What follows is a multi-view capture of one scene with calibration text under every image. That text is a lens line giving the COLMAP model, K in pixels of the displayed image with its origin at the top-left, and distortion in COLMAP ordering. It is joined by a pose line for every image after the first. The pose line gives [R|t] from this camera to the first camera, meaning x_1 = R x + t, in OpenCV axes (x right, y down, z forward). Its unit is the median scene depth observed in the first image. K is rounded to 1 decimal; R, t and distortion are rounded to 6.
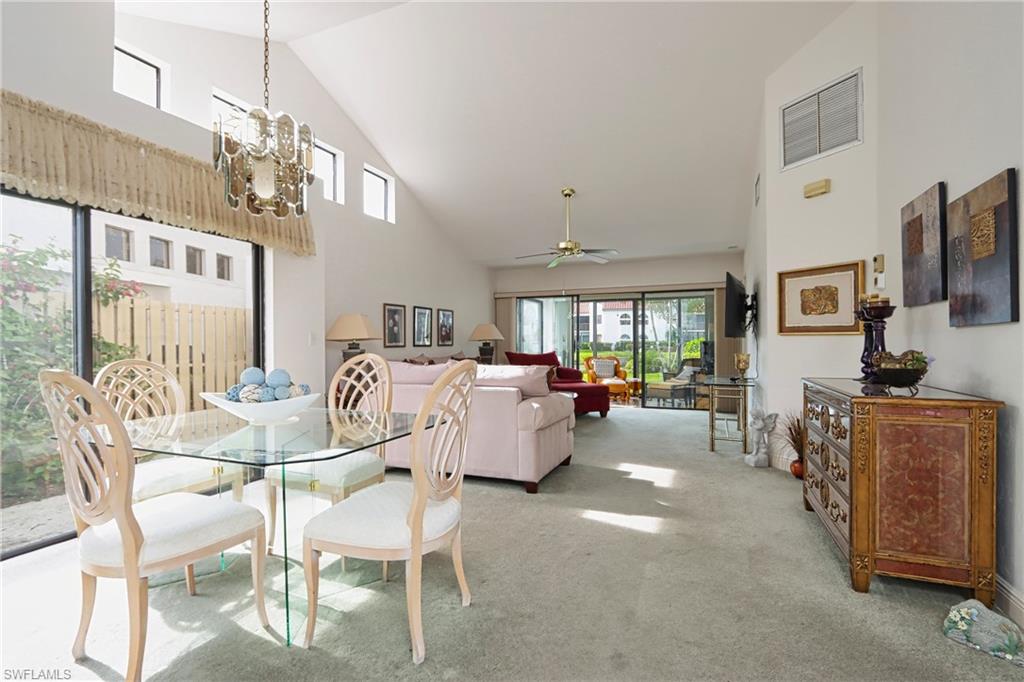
lens RADIAL K [[479.8, 0, 514.8], [0, 479.8, 340.8], [0, 0, 1]] dist [-0.012696, 0.000393]
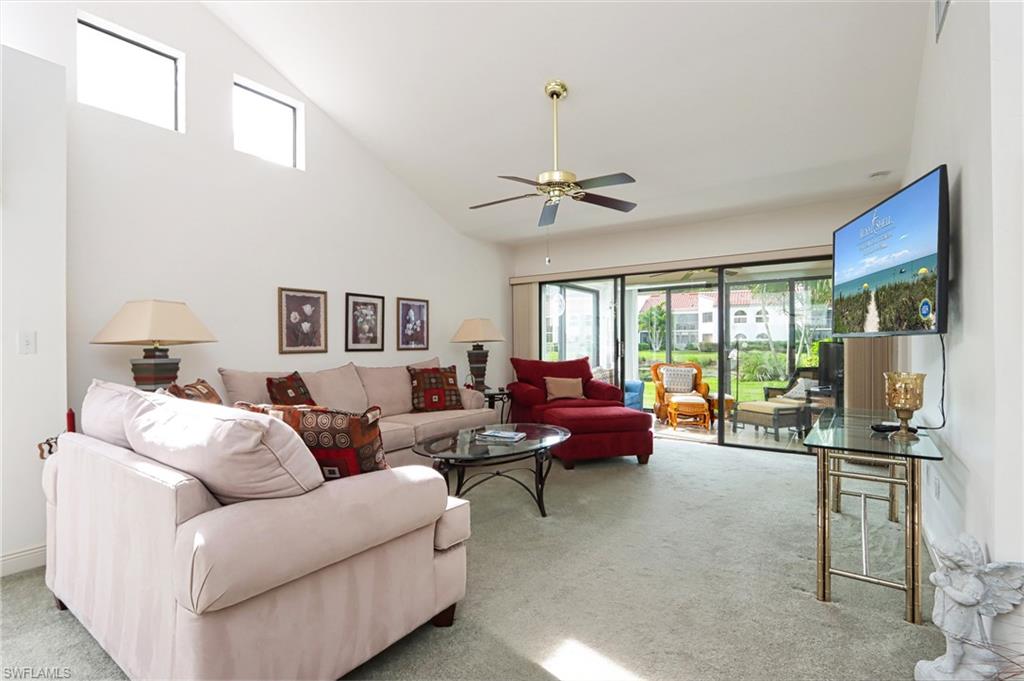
lens RADIAL K [[479.8, 0, 509.0], [0, 479.8, 342.2], [0, 0, 1]] dist [-0.012696, 0.000393]
pose [[0.972952, -0.002351, -0.230995, 0.151383], [0.002779, 0.999995, 0.001526, -0.001551], [0.230990, -0.002127, 0.972954, 0.332379]]
